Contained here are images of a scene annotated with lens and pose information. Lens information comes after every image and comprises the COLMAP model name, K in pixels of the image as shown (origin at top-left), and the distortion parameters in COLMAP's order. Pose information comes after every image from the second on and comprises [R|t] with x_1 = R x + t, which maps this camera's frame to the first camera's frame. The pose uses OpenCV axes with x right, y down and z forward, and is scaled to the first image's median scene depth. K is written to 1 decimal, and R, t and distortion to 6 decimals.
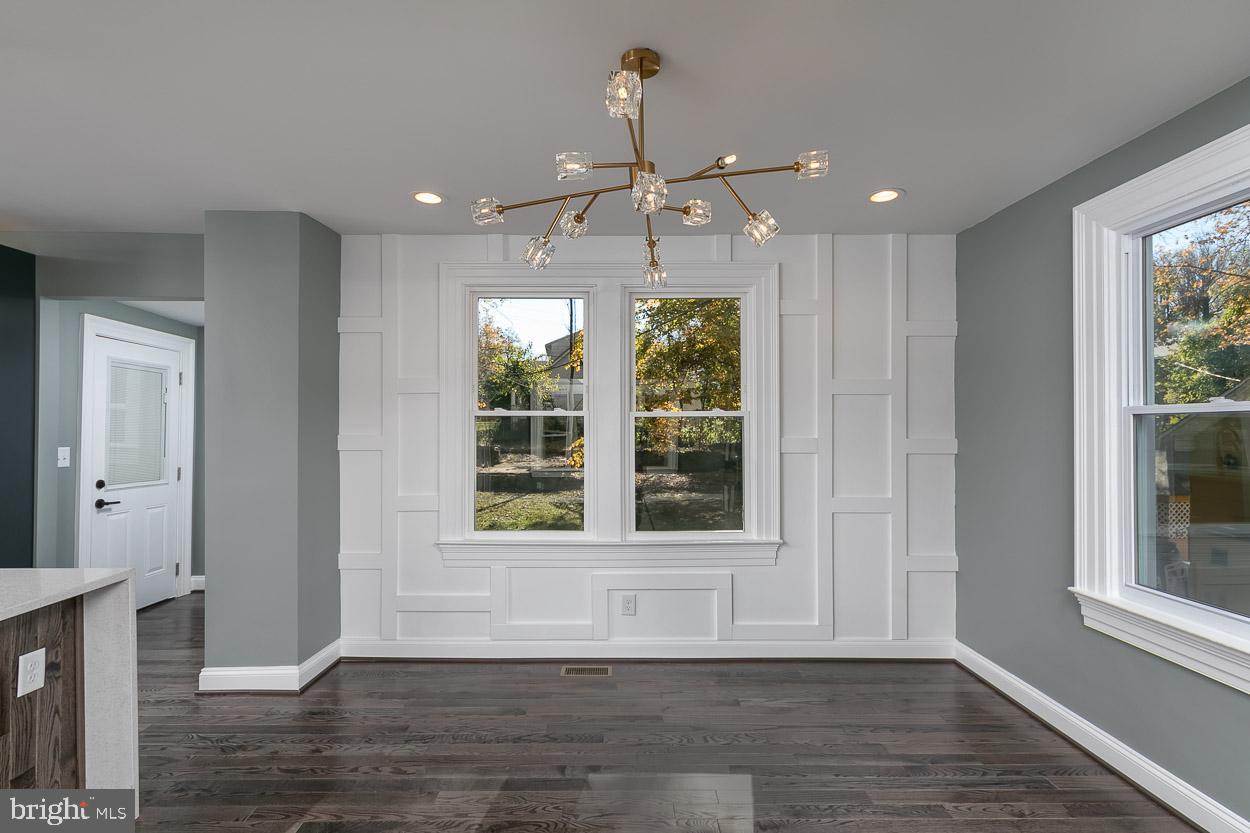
lens RADIAL K [[608.0, 0, 619.0], [0, 608.0, 422.9], [0, 0, 1]] dist [0.007413, -0.006283]
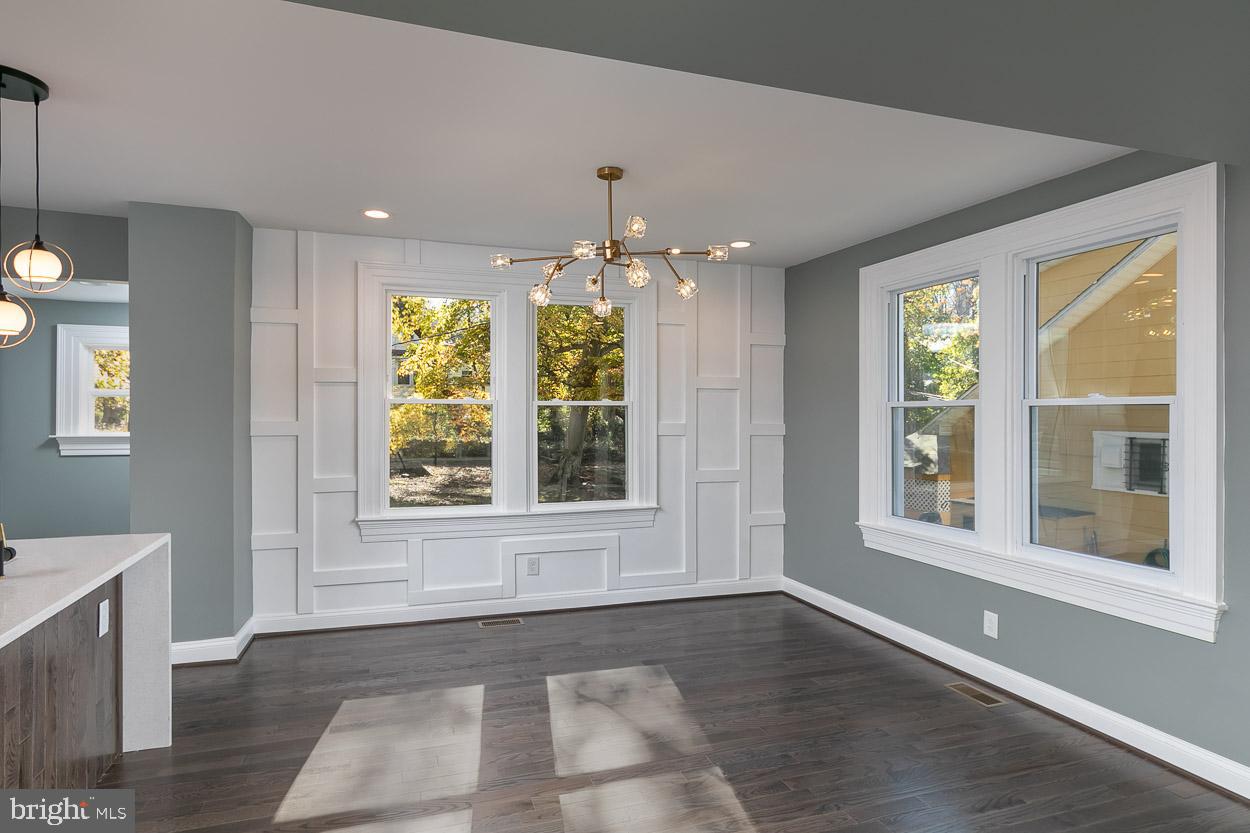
lens RADIAL K [[674.5, 0, 608.5], [0, 674.5, 412.8], [0, 0, 1]] dist [0.000819, 0.000967]
pose [[0.962730, 0.003268, 0.270443, -0.204187], [-0.004563, 0.999981, 0.004160, -0.002037], [-0.270424, -0.005239, 0.962727, -0.297930]]
